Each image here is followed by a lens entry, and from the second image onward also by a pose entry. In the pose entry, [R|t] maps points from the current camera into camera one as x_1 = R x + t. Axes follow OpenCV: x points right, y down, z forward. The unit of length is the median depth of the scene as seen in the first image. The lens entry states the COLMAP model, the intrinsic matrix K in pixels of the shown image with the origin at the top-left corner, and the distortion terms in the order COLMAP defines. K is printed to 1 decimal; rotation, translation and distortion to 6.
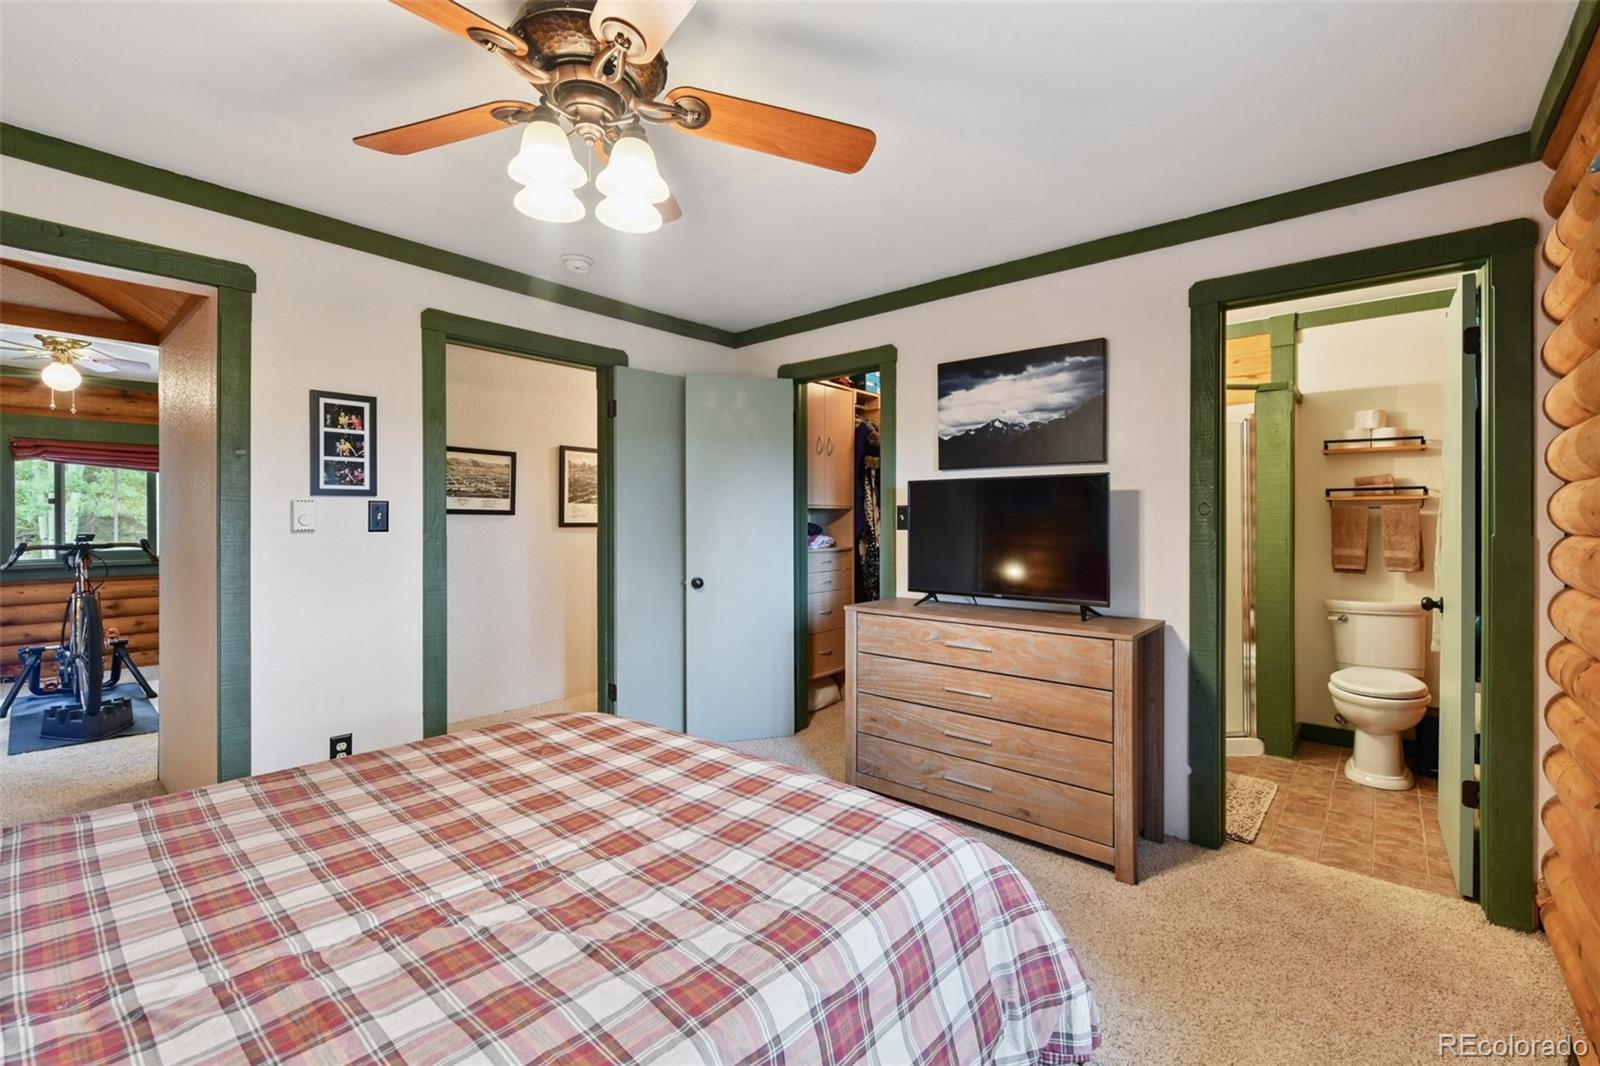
lens RADIAL K [[668.0, 0, 831.8], [0, 668.0, 517.5], [0, 0, 1]] dist [-0.001972, -0.001370]
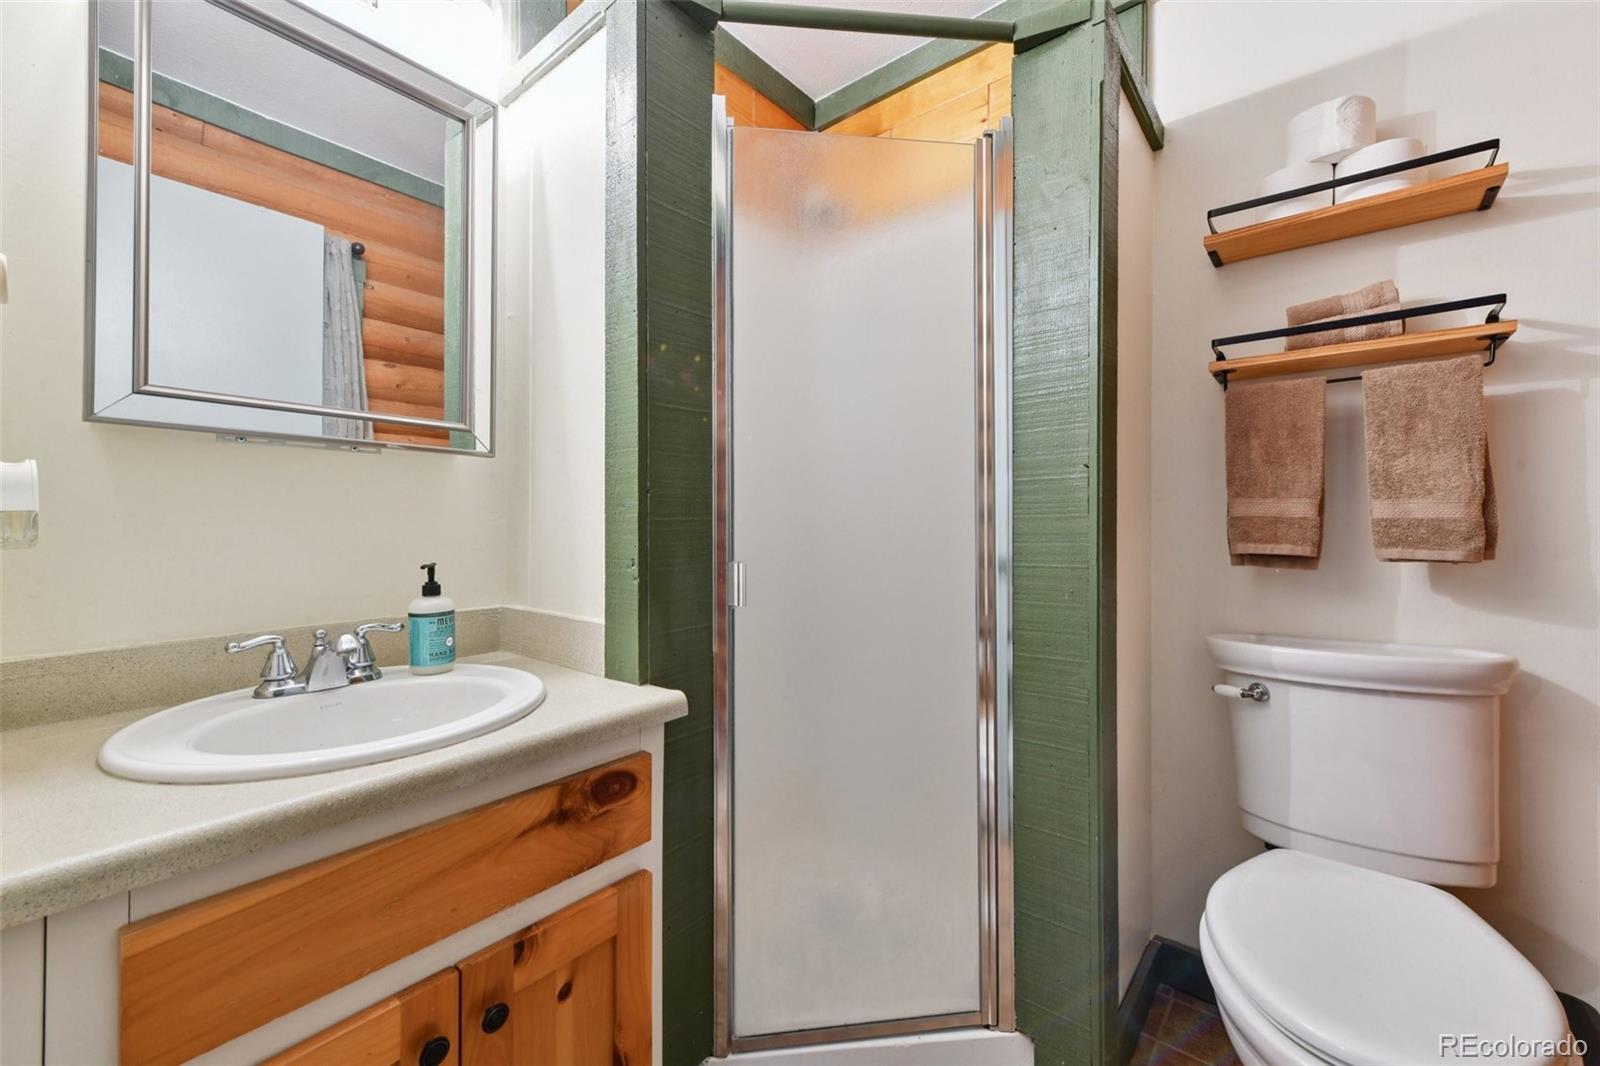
lens RADIAL K [[642.7, 0, 811.4], [0, 642.7, 525.2], [0, 0, 1]] dist [-0.001902, -0.002809]
pose [[0.999962, 0.003609, 0.007918, 0.529413], [-0.003638, 0.999987, 0.003565, 0.061460], [-0.007905, -0.003594, 0.999962, 0.662380]]
